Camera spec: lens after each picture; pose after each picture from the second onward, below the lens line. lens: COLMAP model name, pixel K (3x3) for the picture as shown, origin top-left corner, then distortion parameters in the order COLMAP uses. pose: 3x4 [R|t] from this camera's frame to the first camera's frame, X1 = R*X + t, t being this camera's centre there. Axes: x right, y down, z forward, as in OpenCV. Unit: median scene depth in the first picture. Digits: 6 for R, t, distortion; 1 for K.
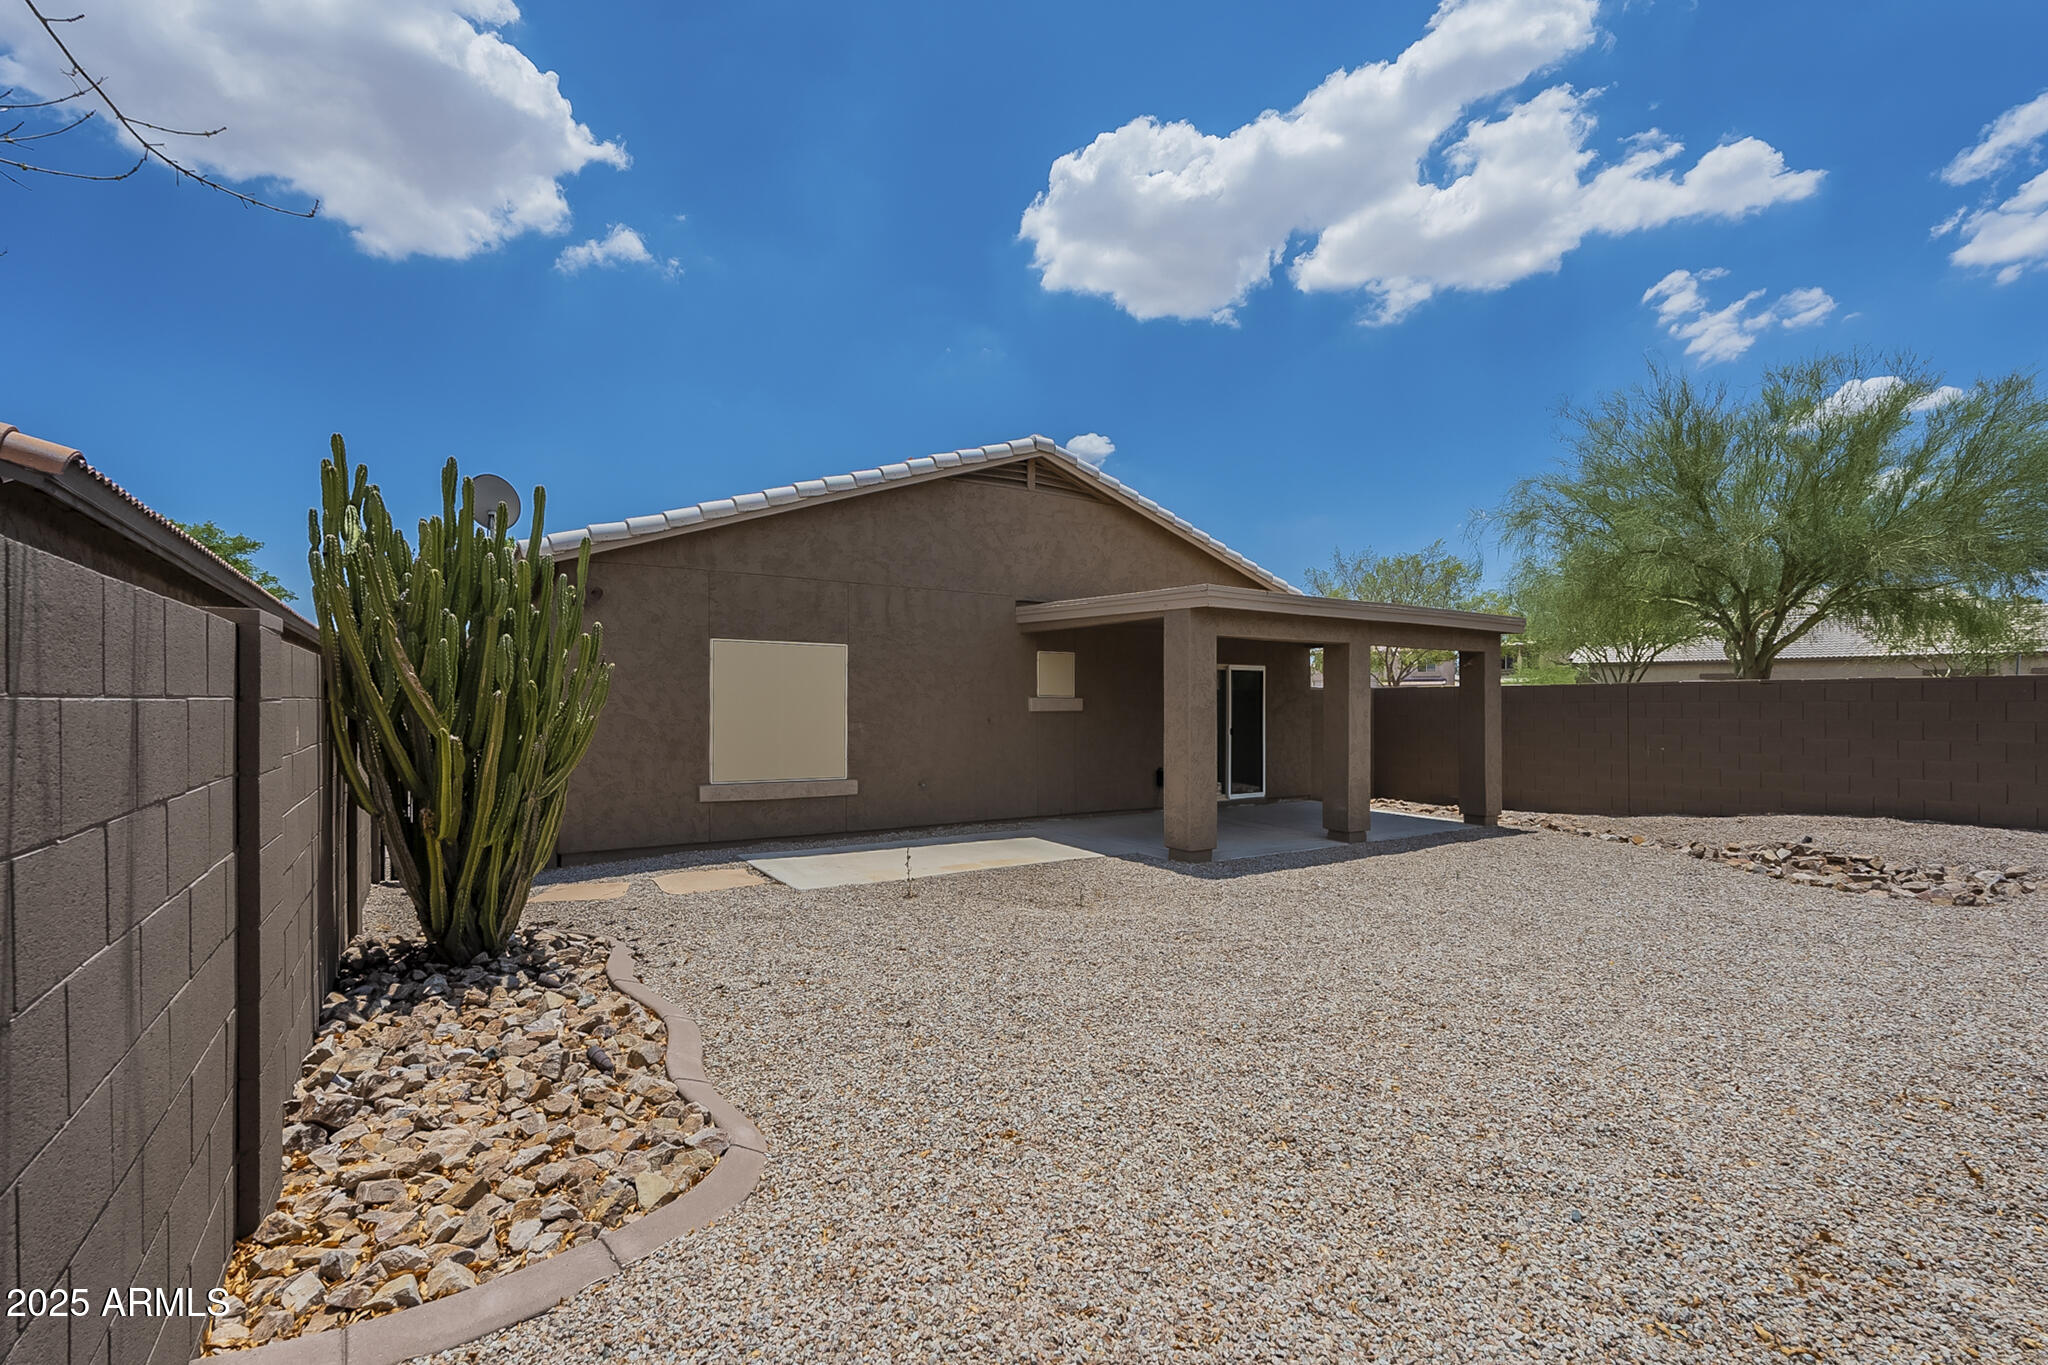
lens RADIAL K [[903.5, 0, 1025.2], [0, 903.5, 701.5], [0, 0, 1]] dist [-0.004567, 0.000099]
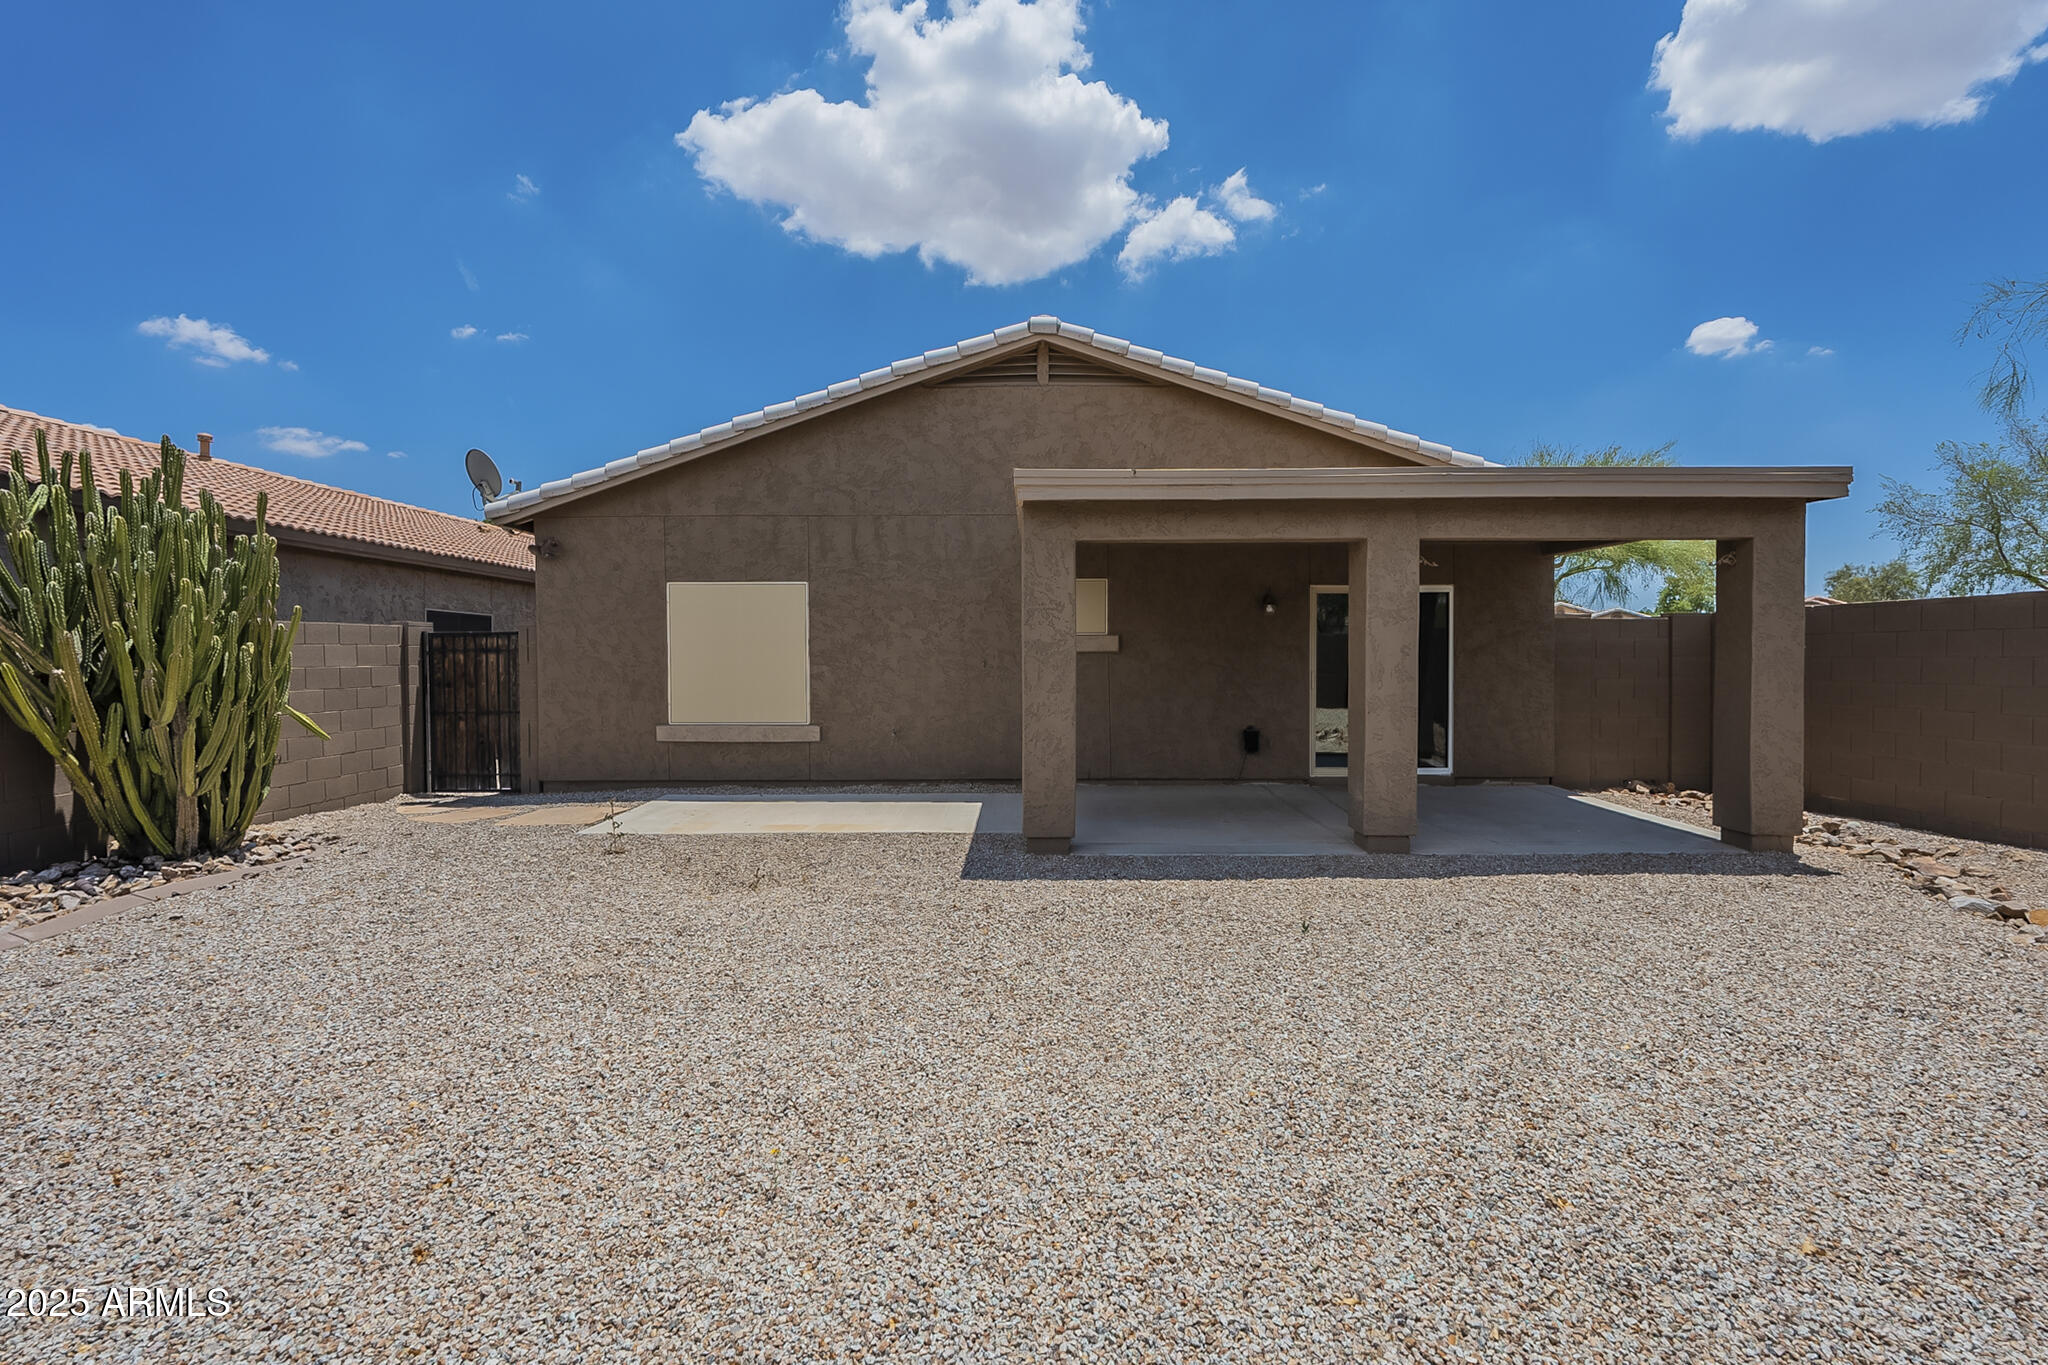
lens RADIAL K [[903.5, 0, 1032.3], [0, 903.5, 675.1], [0, 0, 1]] dist [-0.004567, 0.000099]
pose [[0.835550, 0.003493, -0.549403, 0.509984], [0.009680, 0.999731, 0.021077, 0.016115], [0.549329, -0.022929, 0.835292, 0.335503]]
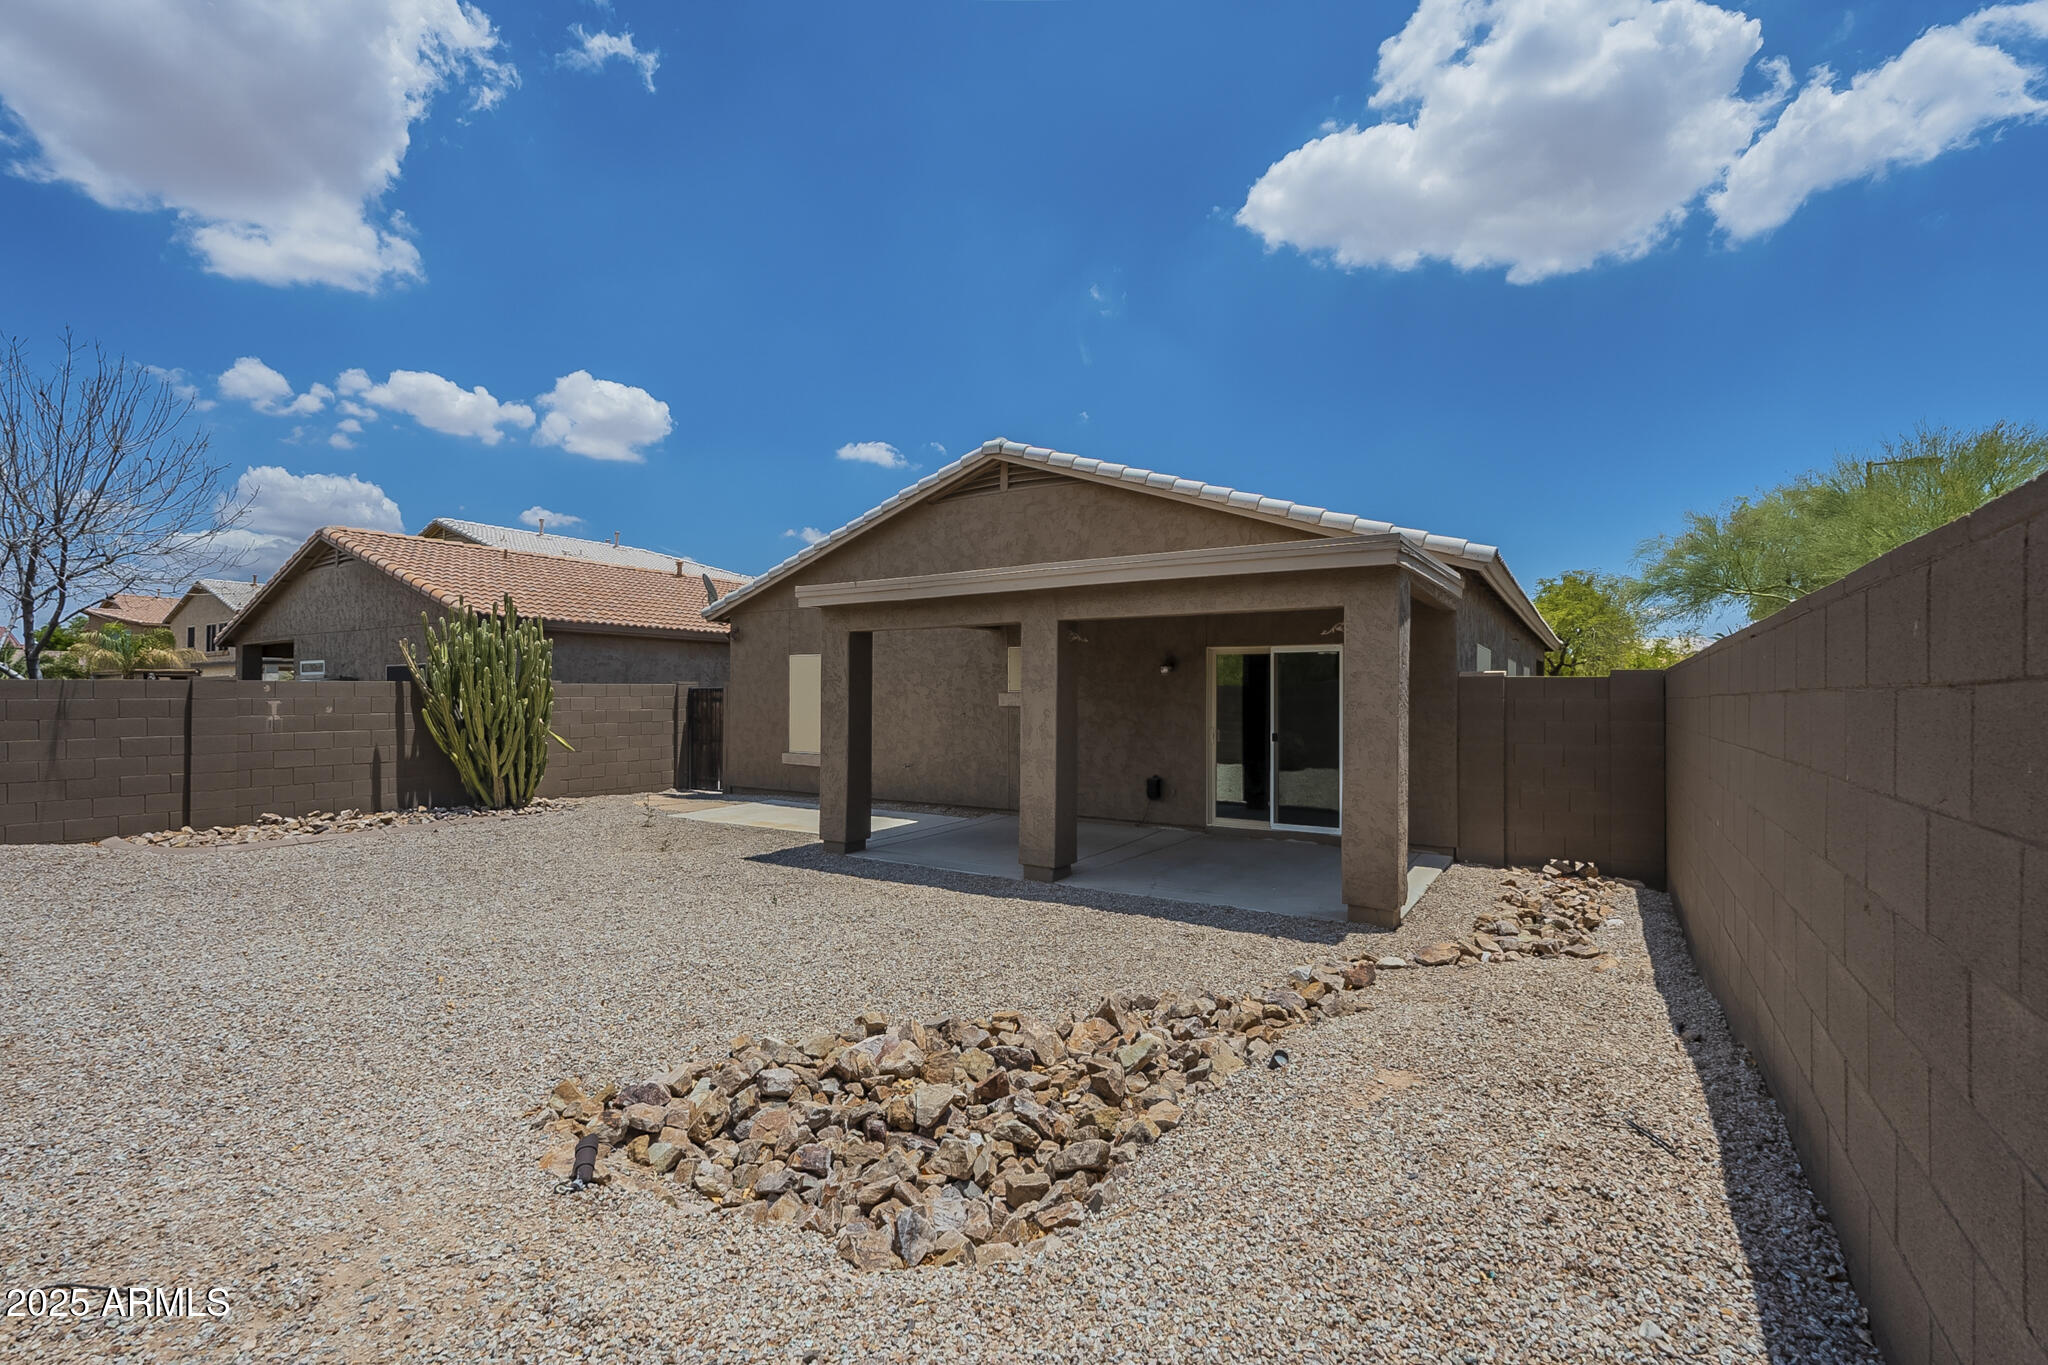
lens RADIAL K [[903.5, 0, 1034.1], [0, 903.5, 685.9], [0, 0, 1]] dist [-0.004567, 0.000099]
pose [[0.410731, -0.012954, -0.911664, 1.076812], [0.001146, 0.999906, -0.013692, 0.002145], [0.911756, 0.004579, 0.410707, 0.684780]]
